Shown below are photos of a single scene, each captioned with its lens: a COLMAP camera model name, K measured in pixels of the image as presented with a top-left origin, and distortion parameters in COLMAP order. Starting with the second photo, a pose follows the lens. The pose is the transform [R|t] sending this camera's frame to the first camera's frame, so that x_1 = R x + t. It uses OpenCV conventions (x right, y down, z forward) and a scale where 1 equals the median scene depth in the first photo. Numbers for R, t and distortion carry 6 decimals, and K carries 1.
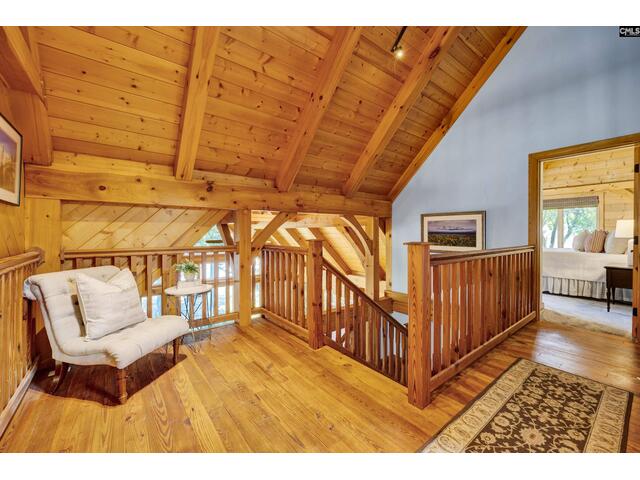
lens RADIAL K [[264.5, 0, 319.3], [0, 264.5, 234.8], [0, 0, 1]] dist [-0.002517, 0.000696]
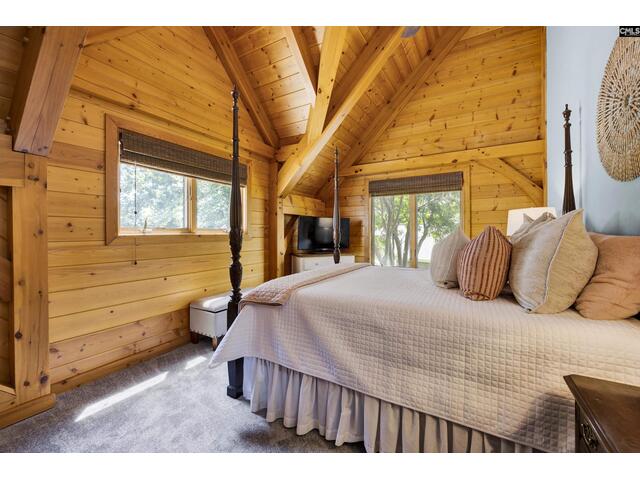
lens RADIAL K [[264.5, 0, 320.6], [0, 264.5, 234.4], [0, 0, 1]] dist [-0.002517, 0.000696]
pose [[0.928119, -0.001228, 0.372281, 0.558604], [0.003665, 0.999976, -0.005838, -0.006481], [-0.372265, 0.006783, 0.928102, 0.587199]]
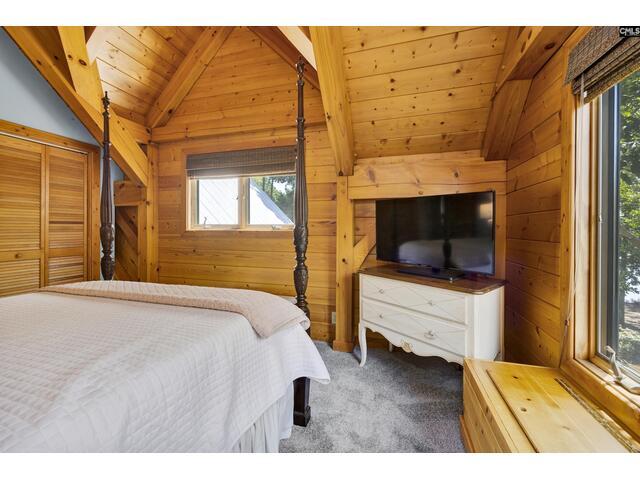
lens RADIAL K [[264.5, 0, 318.8], [0, 264.5, 229.6], [0, 0, 1]] dist [-0.002517, 0.000696]
pose [[0.577289, 0.005006, -0.816525, 0.986066], [-0.015523, 0.999868, -0.004845, -0.011484], [0.816393, 0.015472, 0.577290, 0.918708]]
